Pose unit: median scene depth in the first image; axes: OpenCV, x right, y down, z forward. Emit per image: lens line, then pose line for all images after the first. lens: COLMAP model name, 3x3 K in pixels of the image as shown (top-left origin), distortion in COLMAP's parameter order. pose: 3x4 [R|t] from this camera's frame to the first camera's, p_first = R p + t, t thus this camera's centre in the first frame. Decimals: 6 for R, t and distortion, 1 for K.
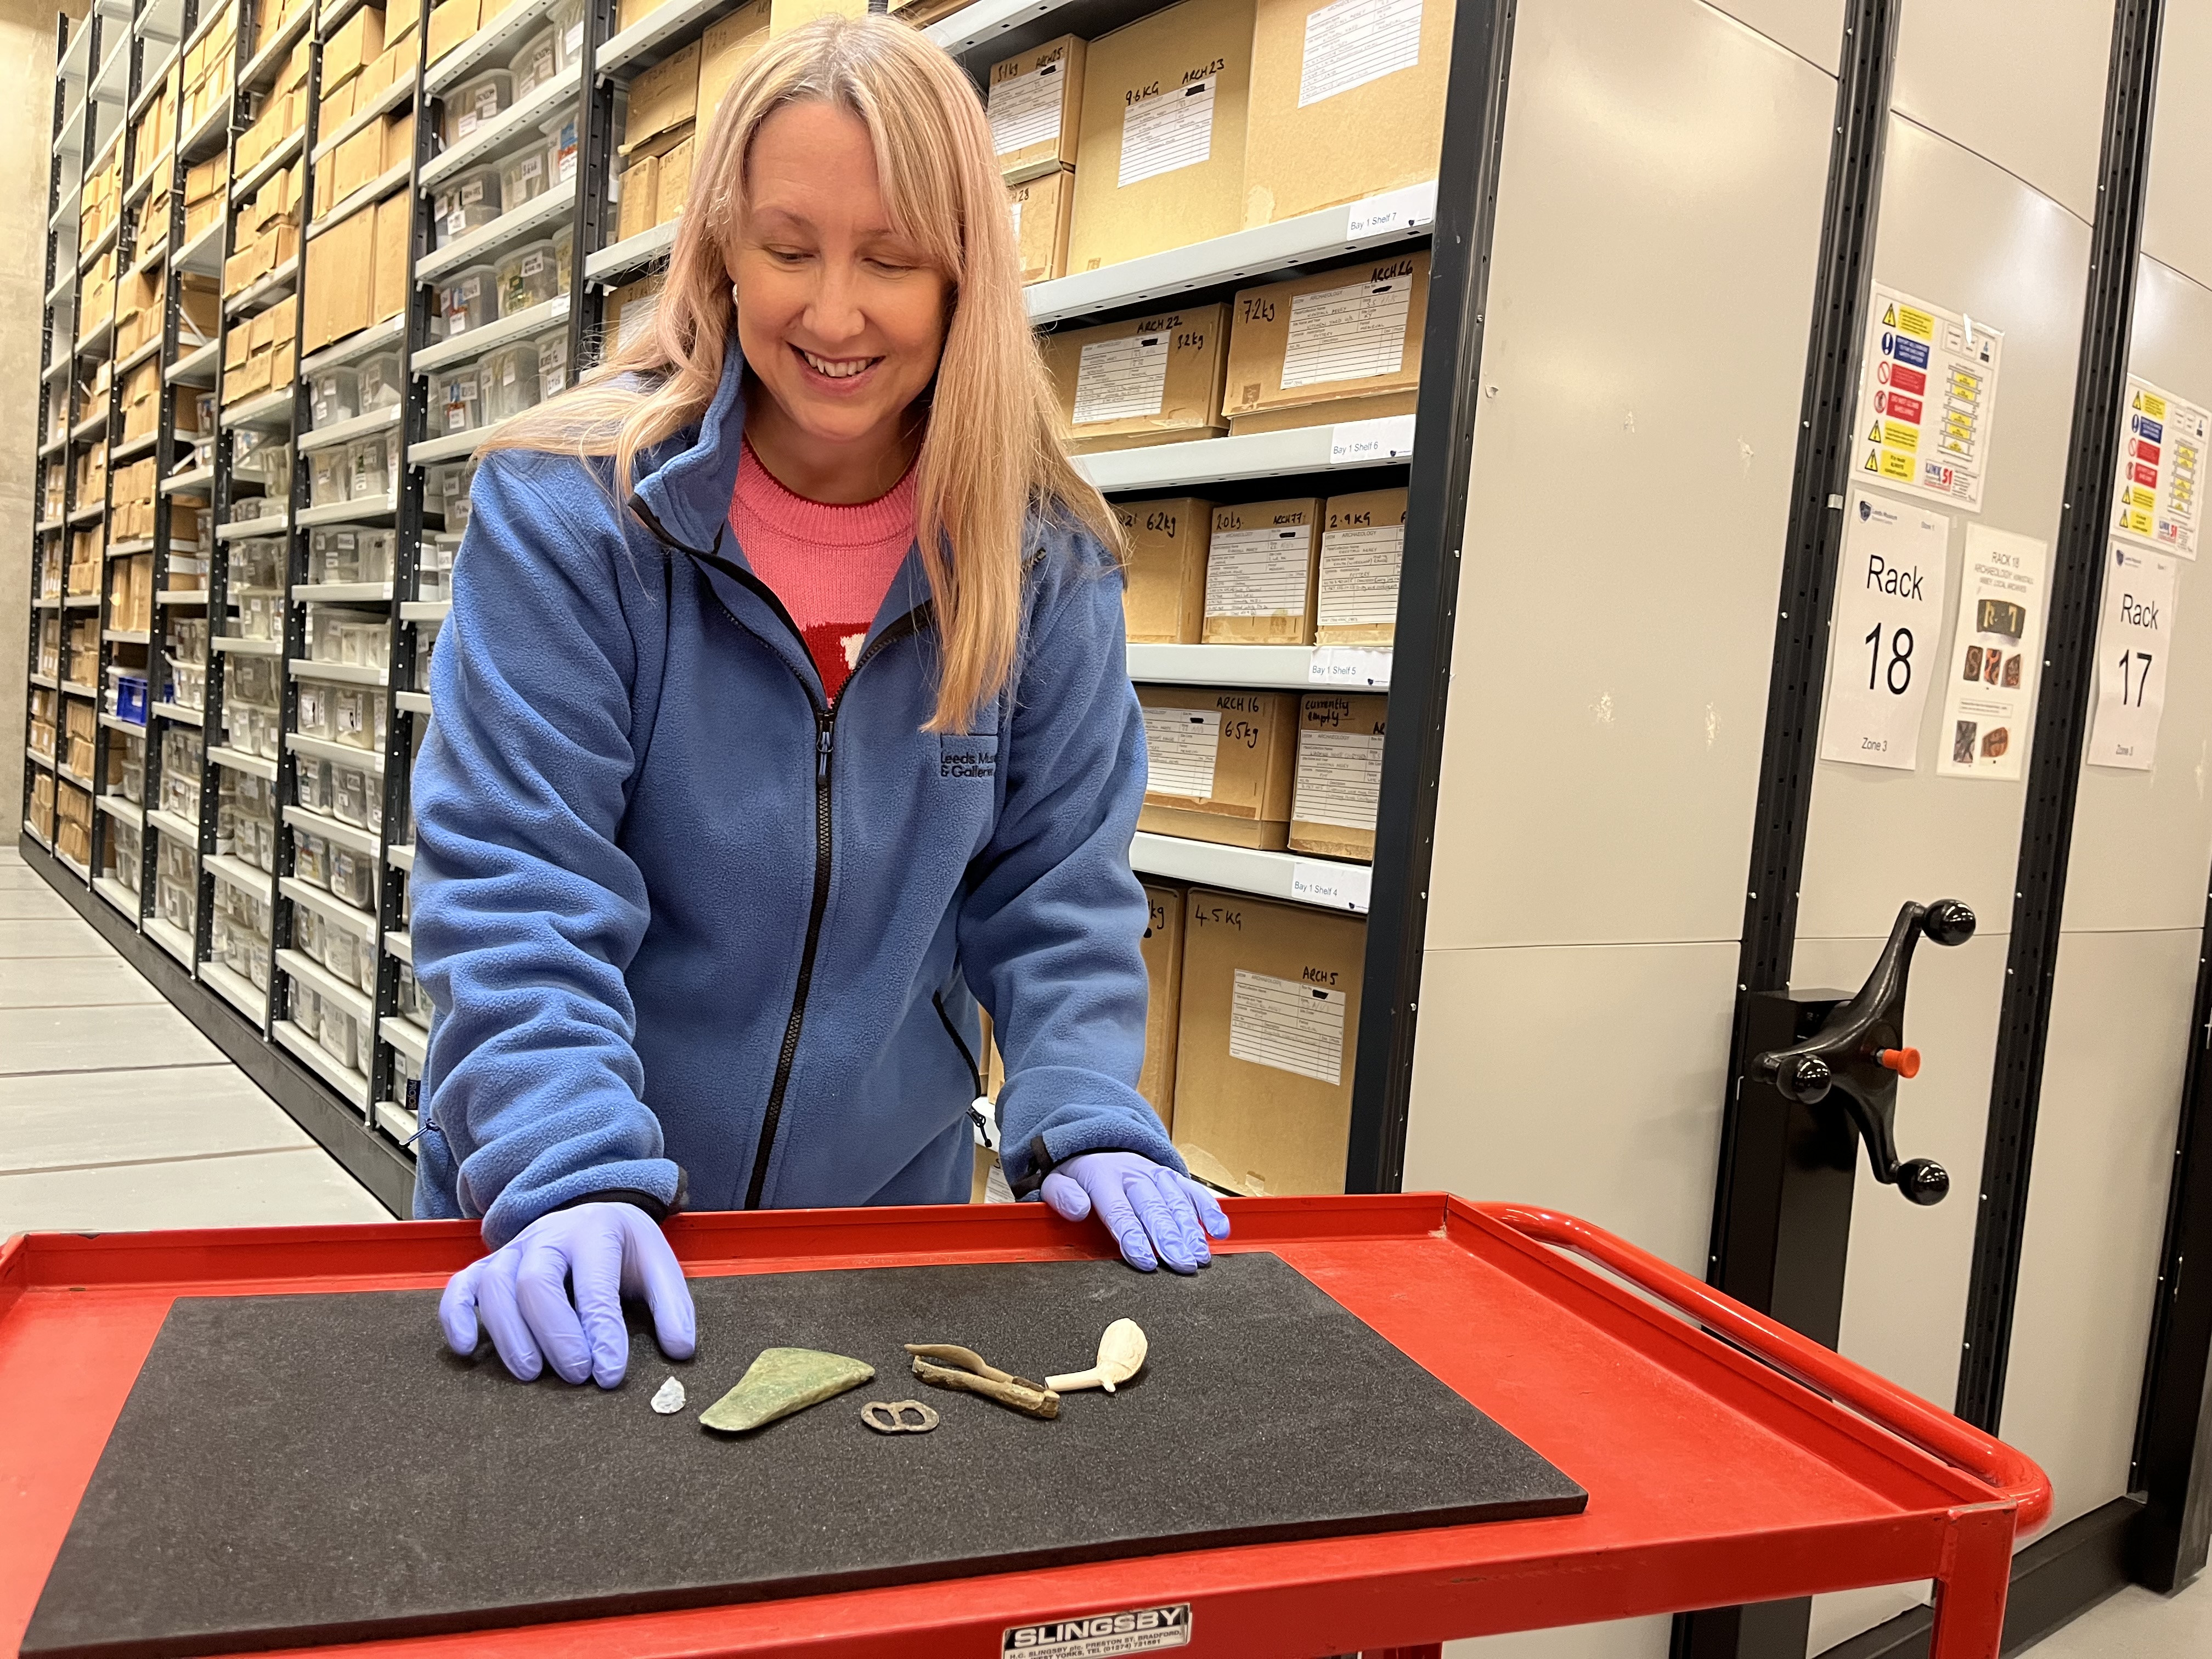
lens RADIAL K [[1711.2, 0, 1123.5], [0, 1711.2, 824.0], [0, 0, 1]] dist [0.041936, -0.065435]
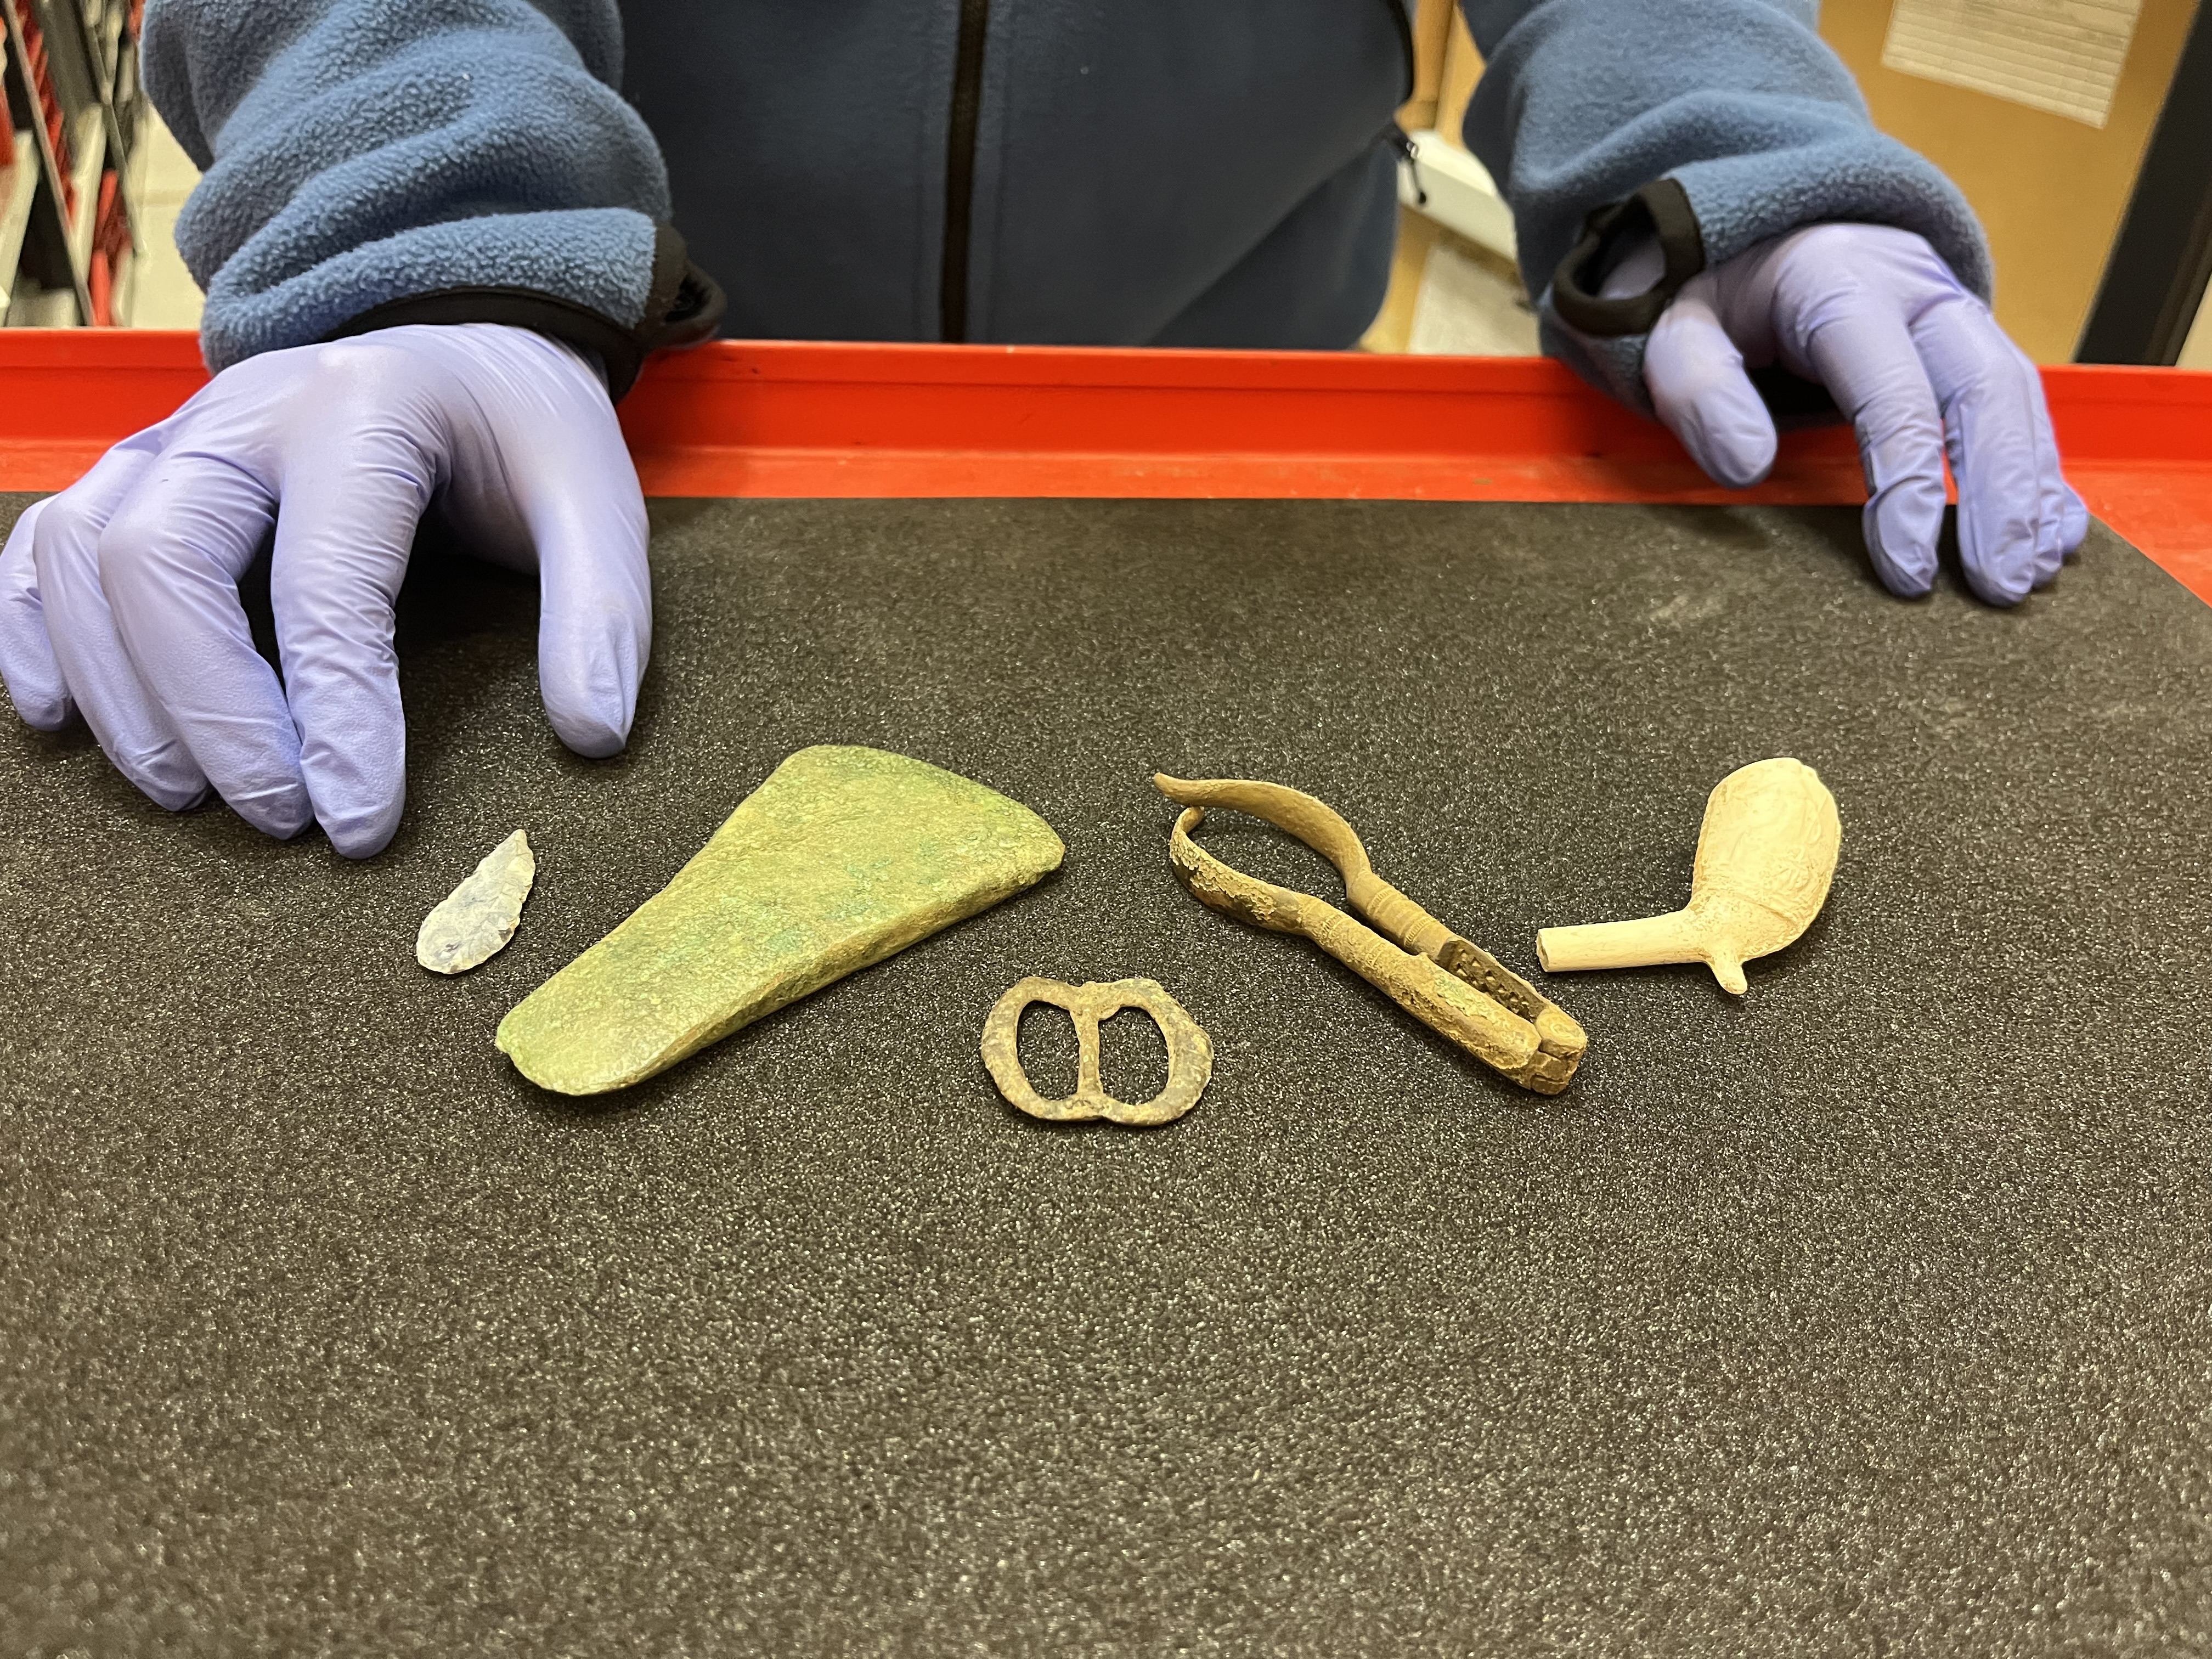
lens RADIAL K [[1684.6, 0, 1111.5], [0, 1684.6, 830.6], [0, 0, 1]] dist [0.060428, -0.071789]
pose [[0.966801, 0.118224, -0.226539, -0.054610], [0.015439, 0.857892, 0.513598, 0.131122], [0.255065, -0.500044, 0.827586, 0.714871]]
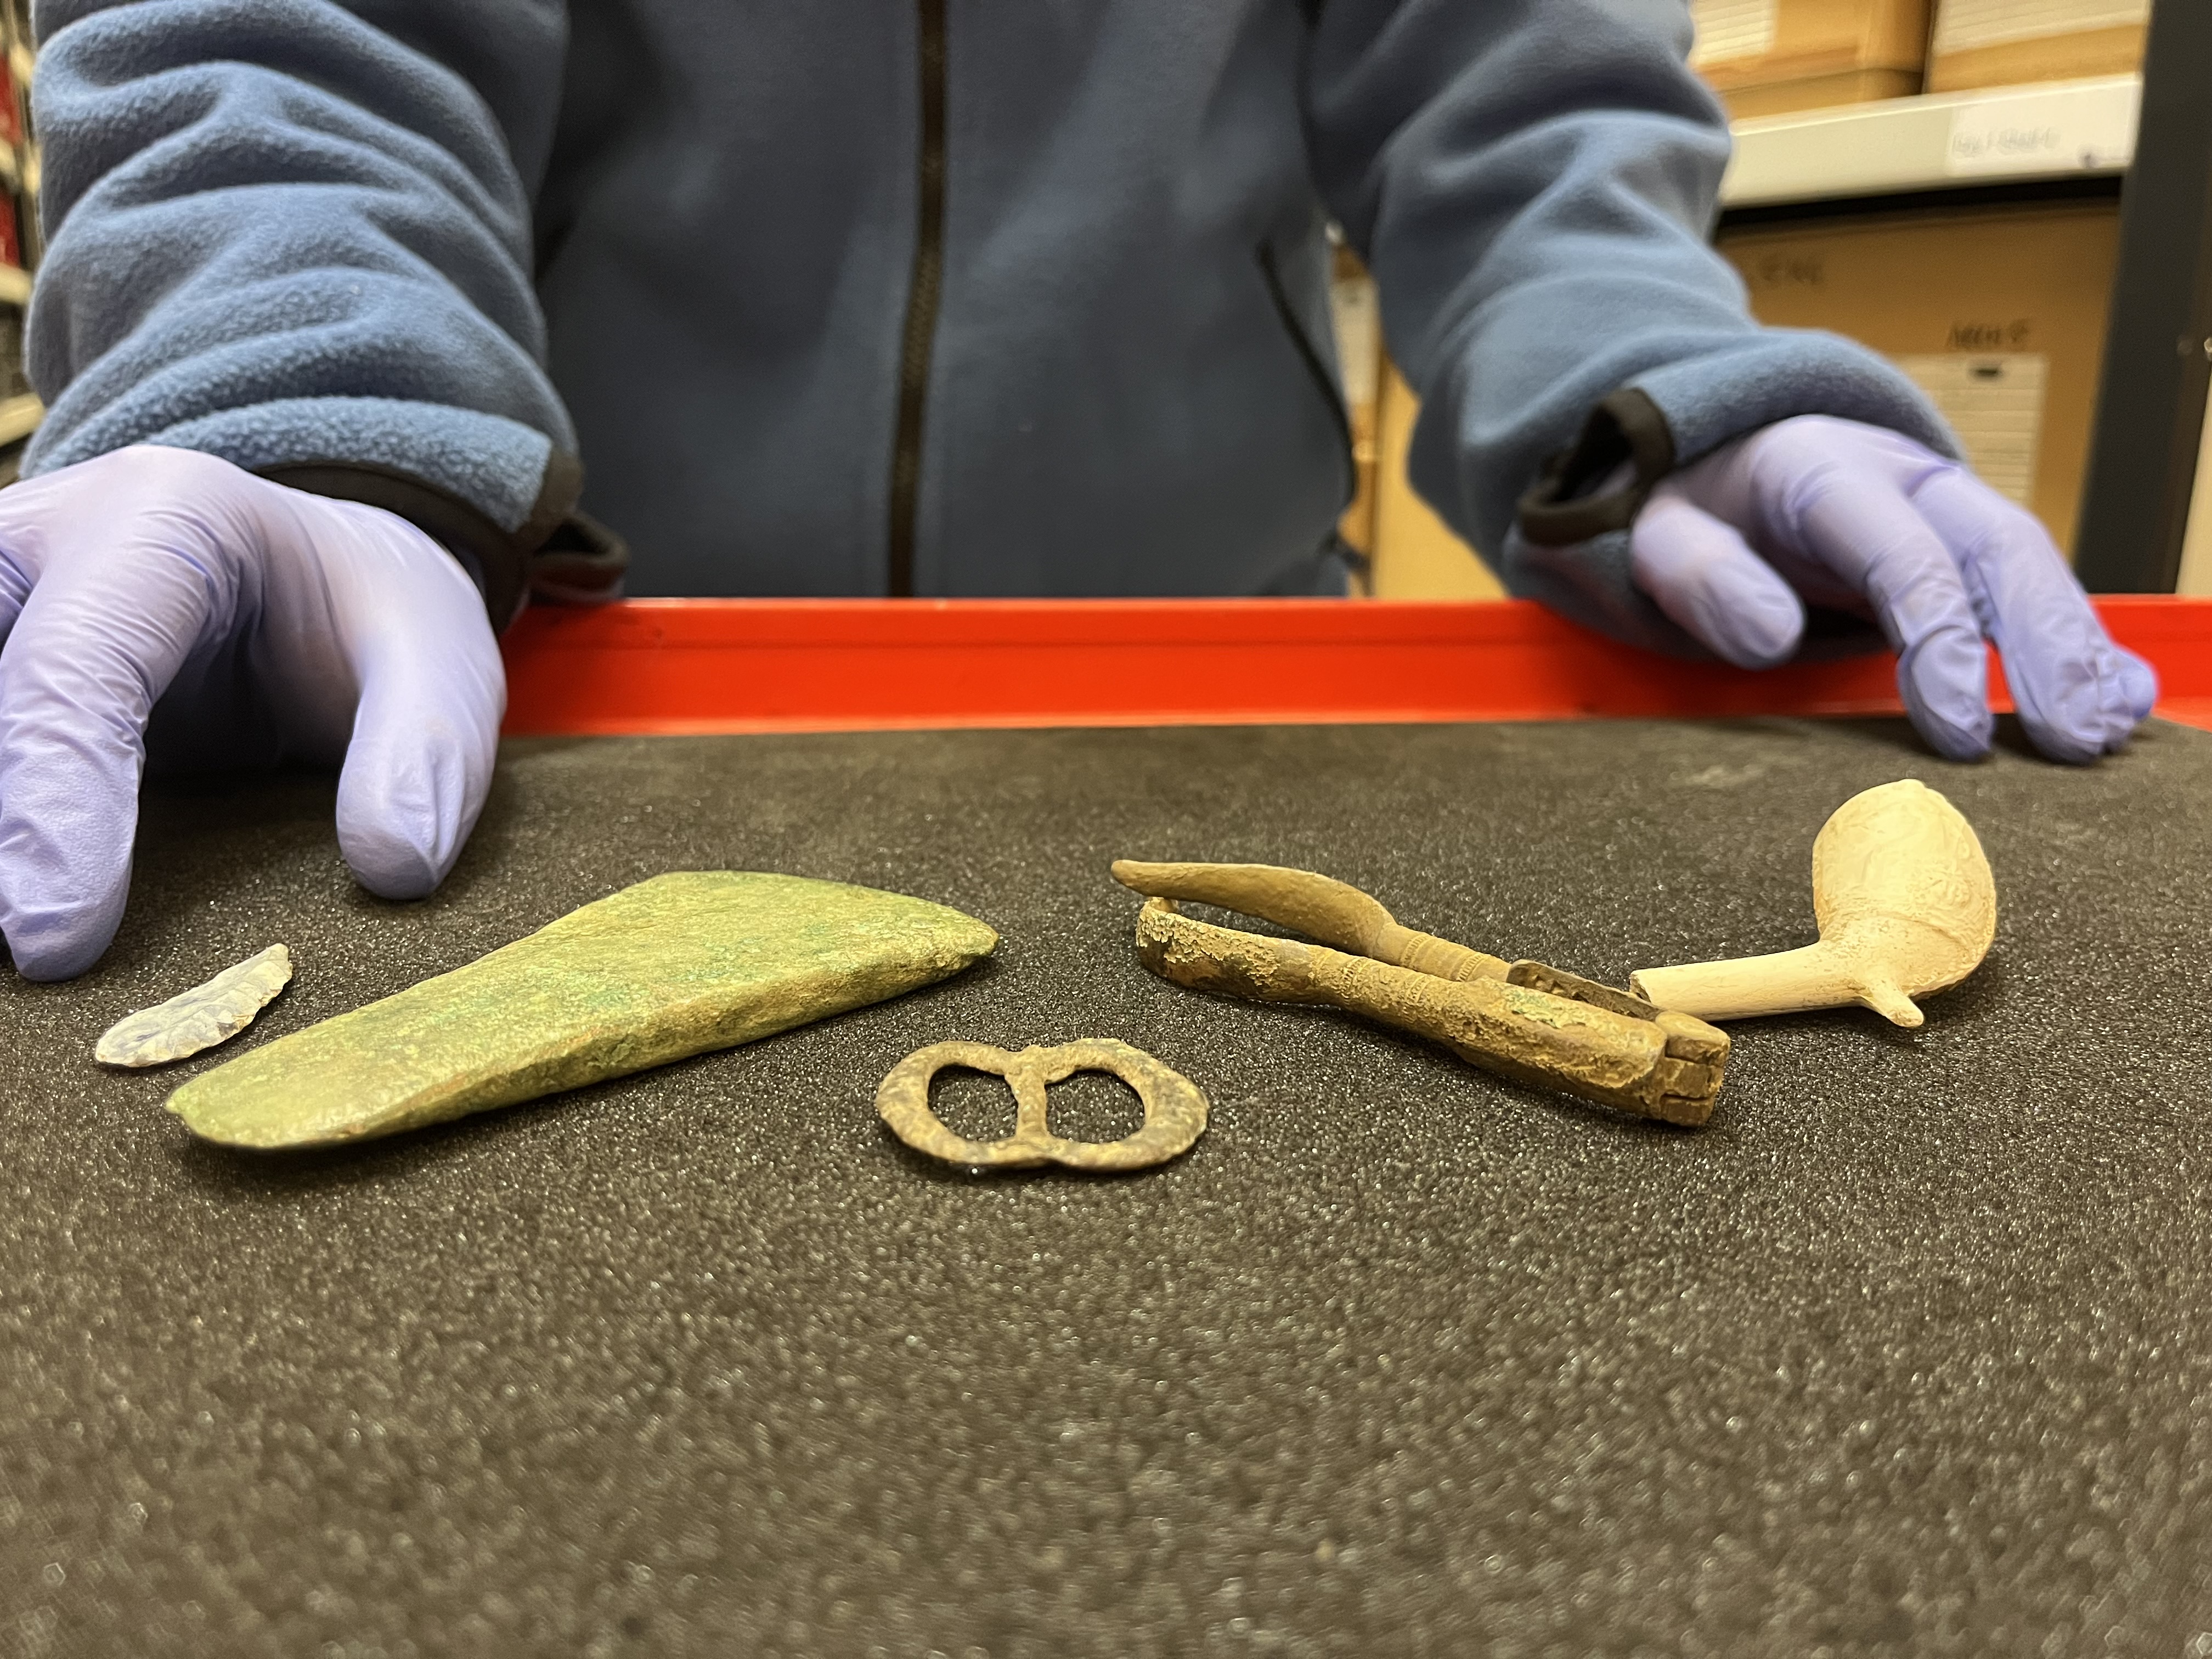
lens RADIAL K [[1711.2, 0, 1123.5], [0, 1711.2, 824.0], [0, 0, 1]] dist [0.041936, -0.065435]
pose [[0.975125, -0.008577, -0.221488, -0.063349], [0.048473, 0.983315, 0.175333, 0.254293], [0.216289, -0.181708, 0.959271, 0.747917]]
